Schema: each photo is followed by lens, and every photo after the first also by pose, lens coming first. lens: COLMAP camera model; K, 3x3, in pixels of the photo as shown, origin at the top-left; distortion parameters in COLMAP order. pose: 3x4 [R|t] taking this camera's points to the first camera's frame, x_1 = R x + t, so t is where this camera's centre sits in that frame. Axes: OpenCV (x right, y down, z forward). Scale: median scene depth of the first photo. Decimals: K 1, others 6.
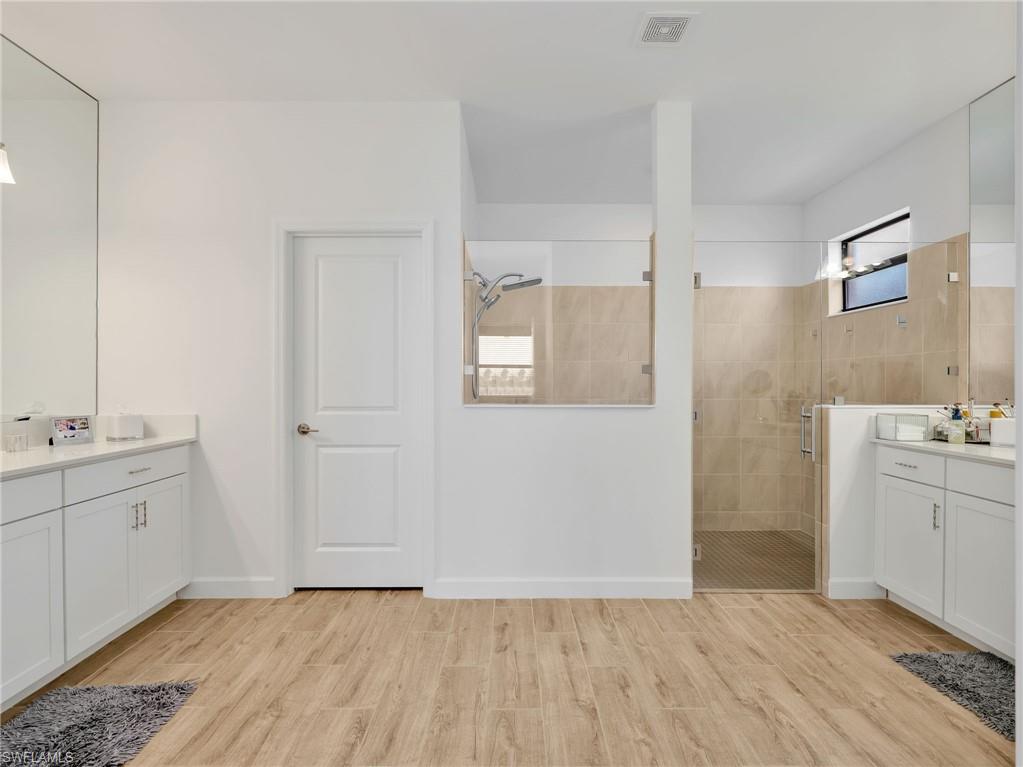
lens RADIAL K [[540.6, 0, 512.0], [0, 540.6, 381.0], [0, 0, 1]] dist [0.000898, 0.000795]
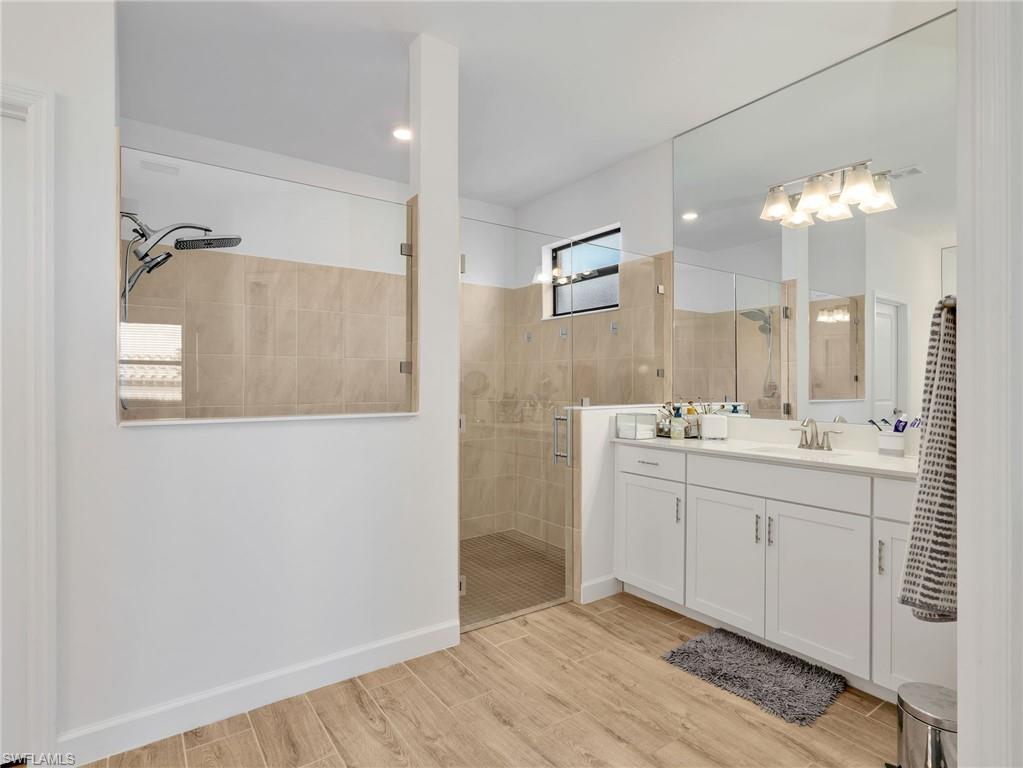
lens RADIAL K [[536.8, 0, 513.3], [0, 536.8, 383.0], [0, 0, 1]] dist [-0.003402, 0.000468]
pose [[0.818365, -0.000693, 0.574698, -0.074841], [0.000048, 0.999999, 0.001139, 0.000301], [-0.574699, -0.000904, 0.818365, 0.281157]]
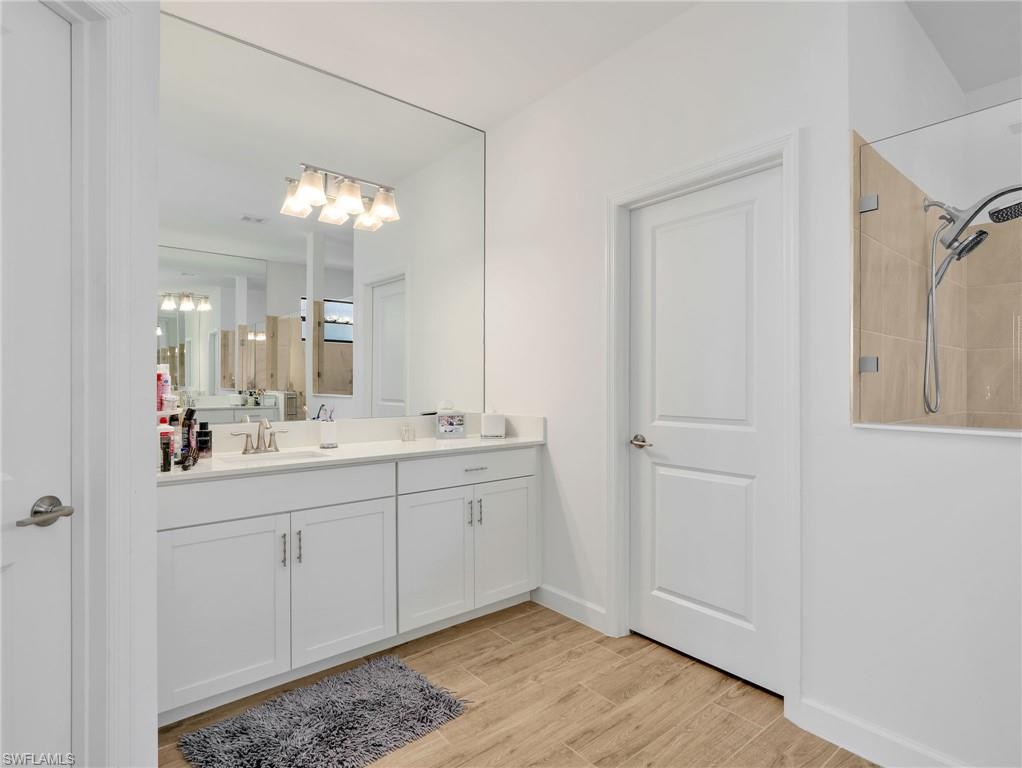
lens RADIAL K [[536.3, 0, 512.8], [0, 536.3, 383.0], [0, 0, 1]] dist [-0.003402, 0.000468]
pose [[0.632186, 0.001366, -0.774815, 0.130165], [-0.000447, 0.999999, 0.001398, -0.000671], [0.774816, -0.000538, 0.632186, 0.346752]]
